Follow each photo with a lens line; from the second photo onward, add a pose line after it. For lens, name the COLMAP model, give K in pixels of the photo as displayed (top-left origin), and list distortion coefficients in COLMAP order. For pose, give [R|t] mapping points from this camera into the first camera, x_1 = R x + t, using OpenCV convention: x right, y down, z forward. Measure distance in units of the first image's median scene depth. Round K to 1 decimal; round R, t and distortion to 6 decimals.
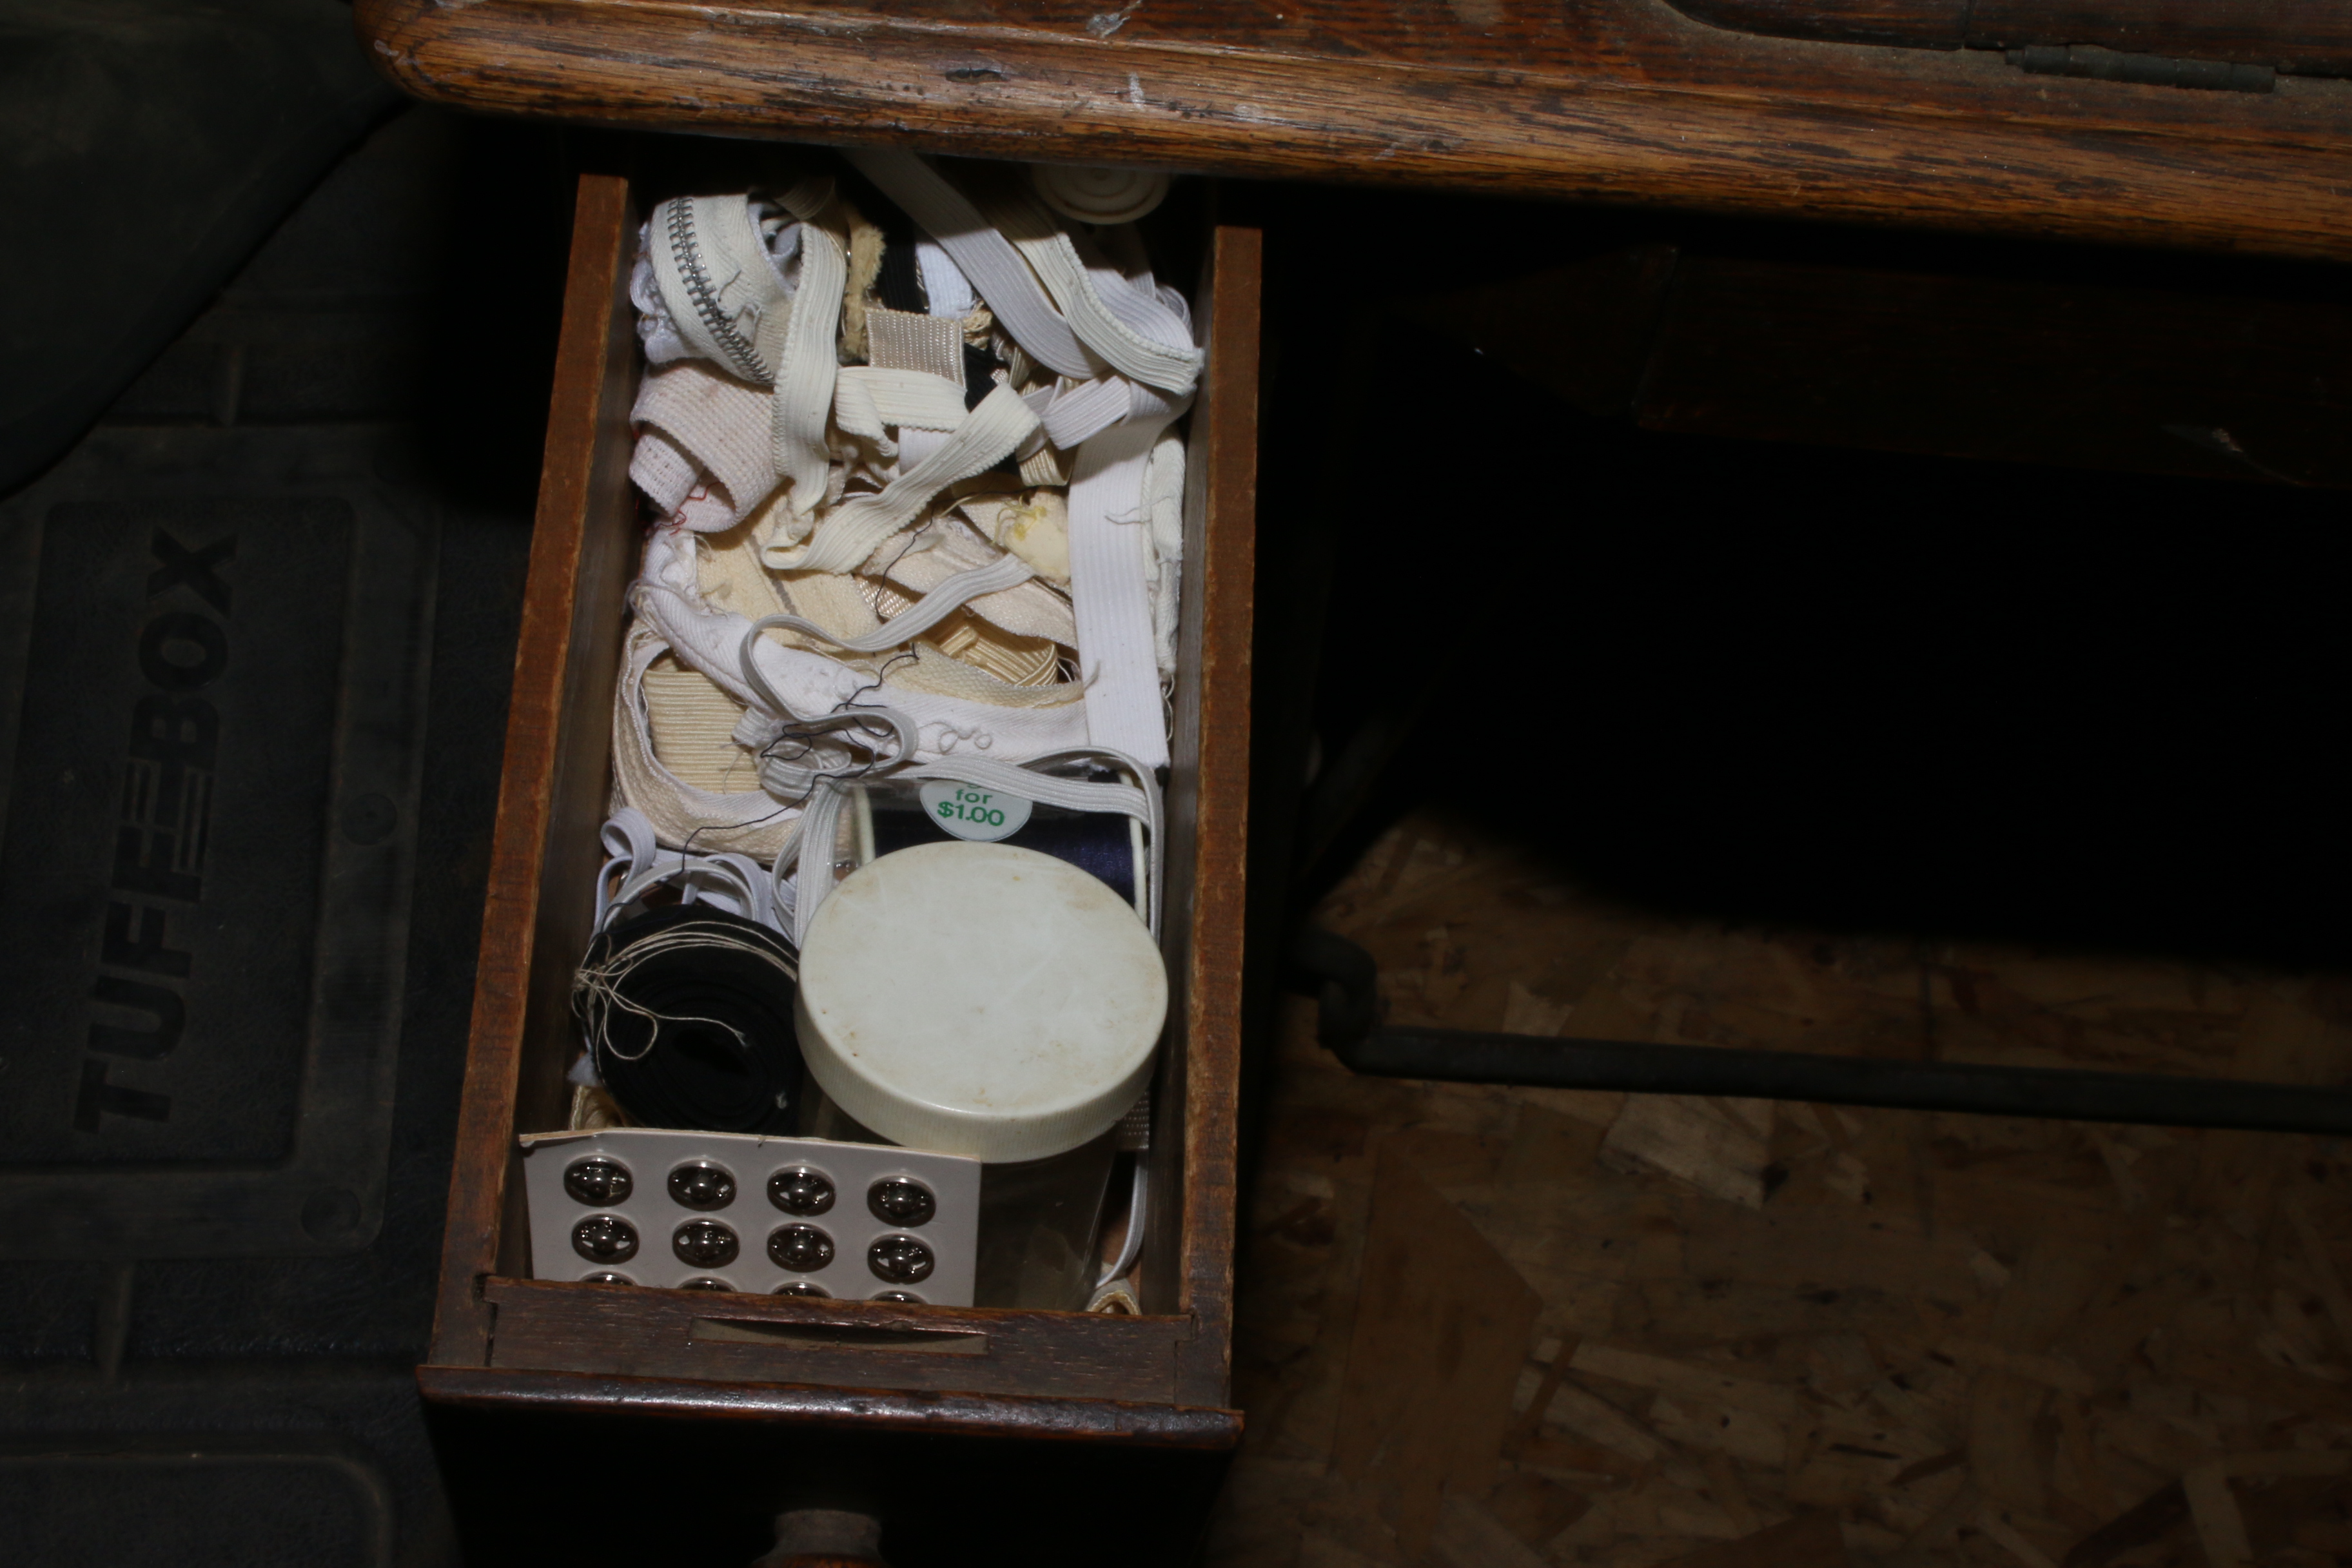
lens RADIAL K [[4070.3, 0, 1177.3], [0, 4070.3, 792.2], [0, 0, 1]] dist [-0.010487, 0.000000]
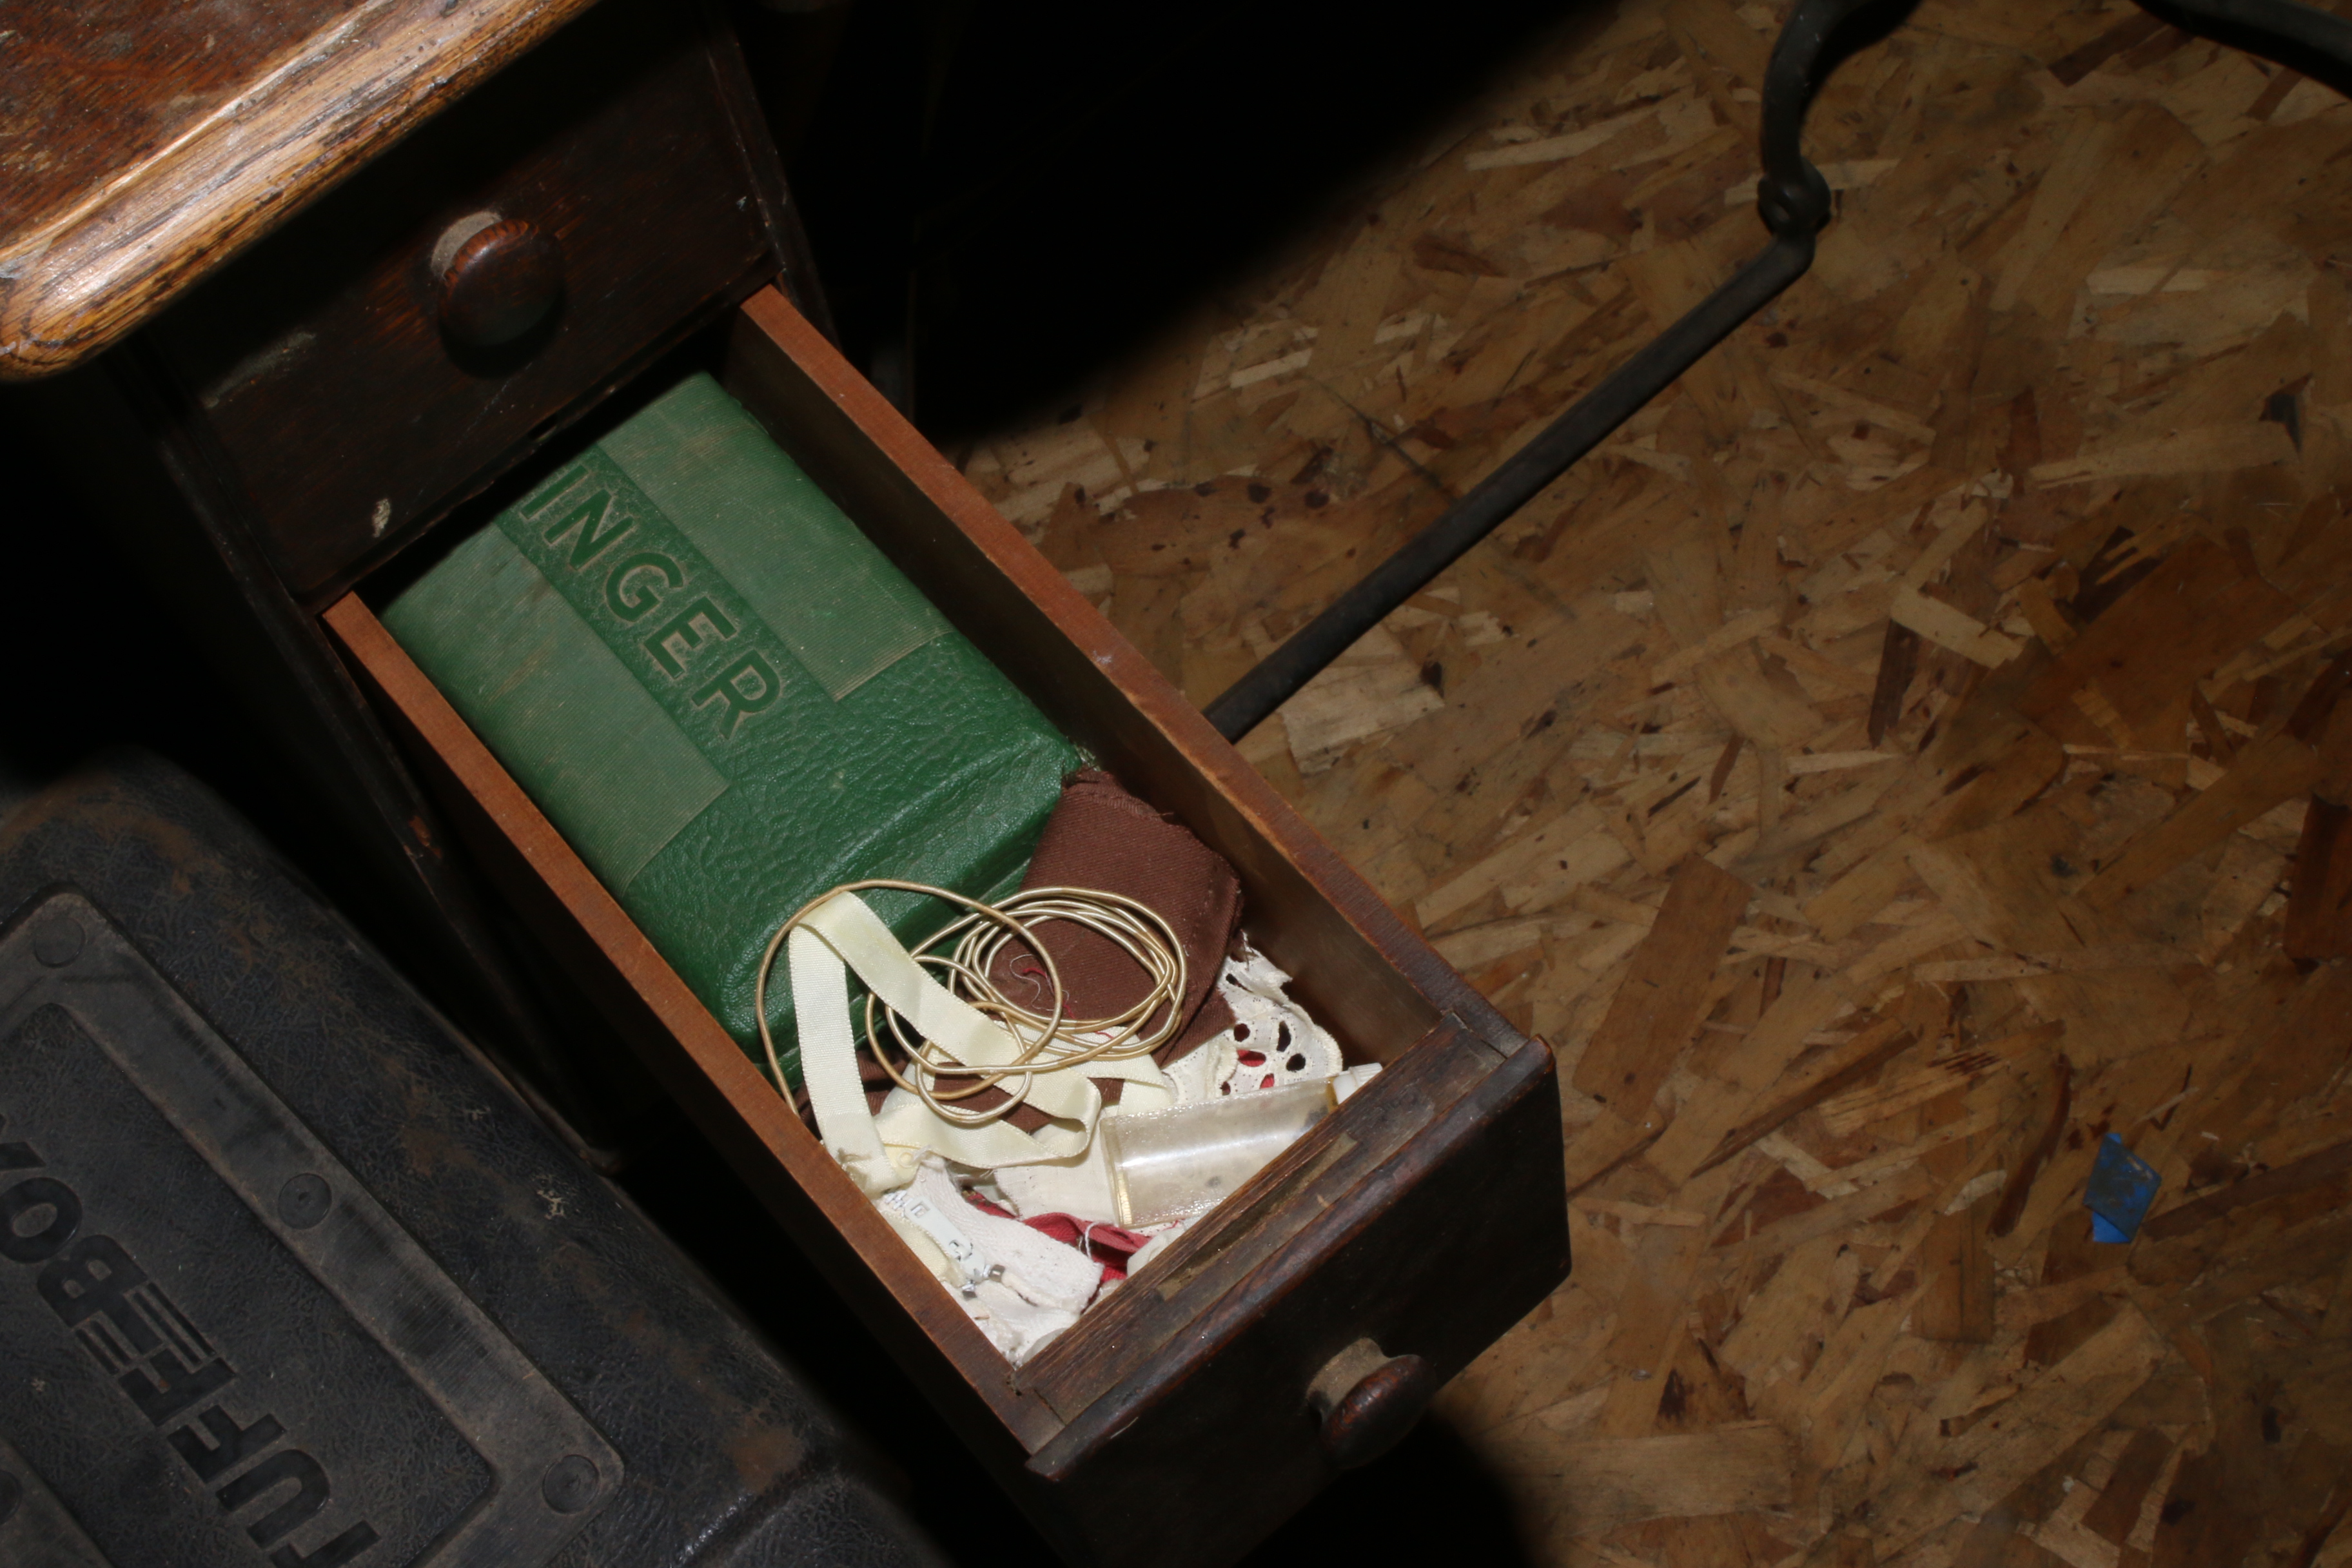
lens RADIAL K [[3987.2, 0, 1168.7], [0, 3987.2, 778.0], [0, 0, 1]] dist [-0.029024, 0.000000]
pose [[0.714085, -0.669309, 0.205200, -0.217407], [0.676873, 0.734921, 0.041637, 0.040495], [-0.178674, 0.109162, 0.977834, 0.001988]]
